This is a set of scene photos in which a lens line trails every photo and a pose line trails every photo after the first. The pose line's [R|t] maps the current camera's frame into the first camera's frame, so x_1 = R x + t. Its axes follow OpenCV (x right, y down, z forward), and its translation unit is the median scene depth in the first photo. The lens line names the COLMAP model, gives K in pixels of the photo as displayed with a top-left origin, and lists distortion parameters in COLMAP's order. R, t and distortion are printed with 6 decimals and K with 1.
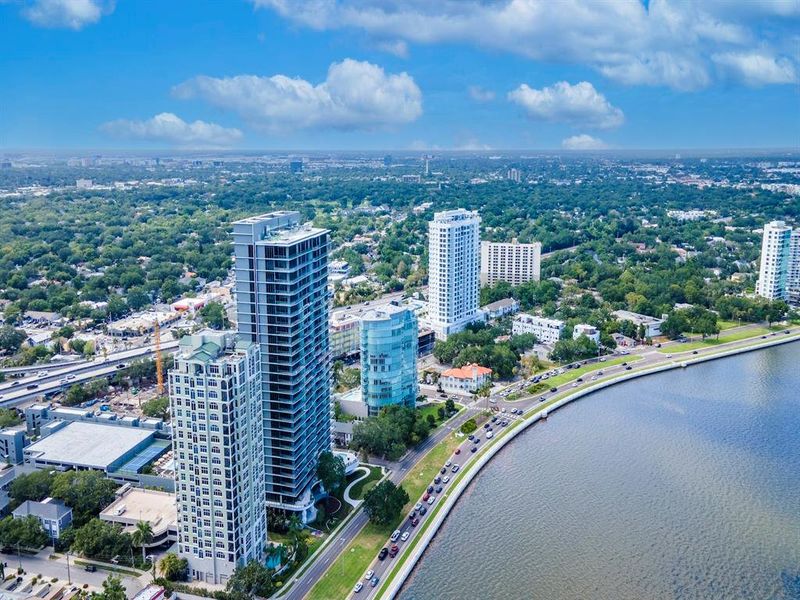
lens RADIAL K [[598.0, 0, 409.5], [0, 598.0, 259.5], [0, 0, 1]] dist [0.058364, 0.016407]
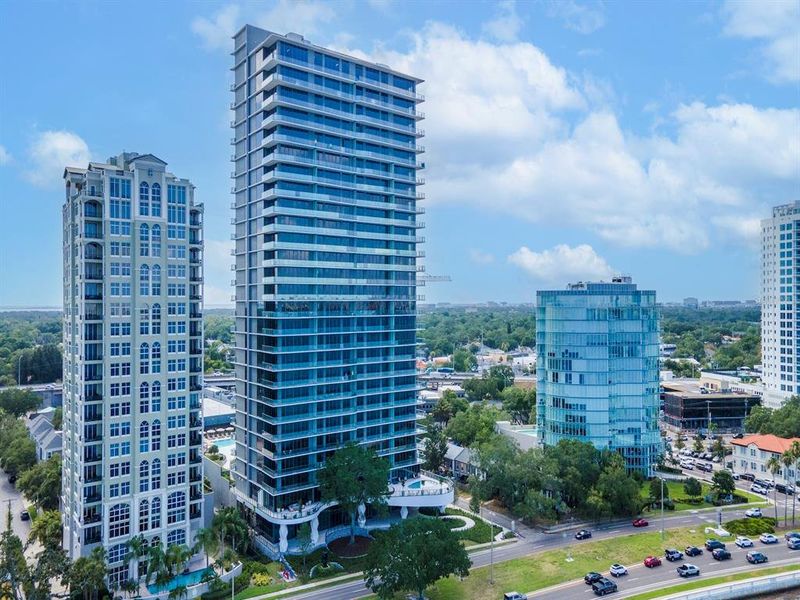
lens RADIAL K [[598.0, 0, 400.8], [0, 598.0, 312.2], [0, 0, 1]] dist [0.058364, 0.016407]
pose [[0.785980, 0.000658, -0.618252, 0.148441], [-0.114414, 0.982881, -0.144408, 0.184549], [0.607573, 0.184238, 0.772600, 0.388936]]
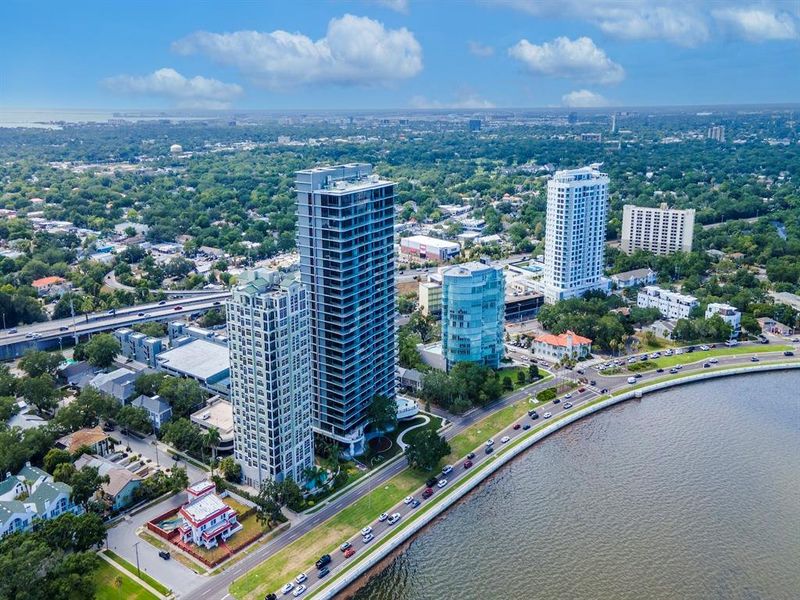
lens RADIAL K [[606.3, 0, 405.4], [0, 606.3, 233.7], [0, 0, 1]] dist [0.048524, 0.006698]
pose [[0.949349, 0.060182, -0.308407, 0.142536], [-0.053061, 0.998096, 0.031433, 0.002988], [0.309712, -0.013476, 0.950735, 0.006367]]
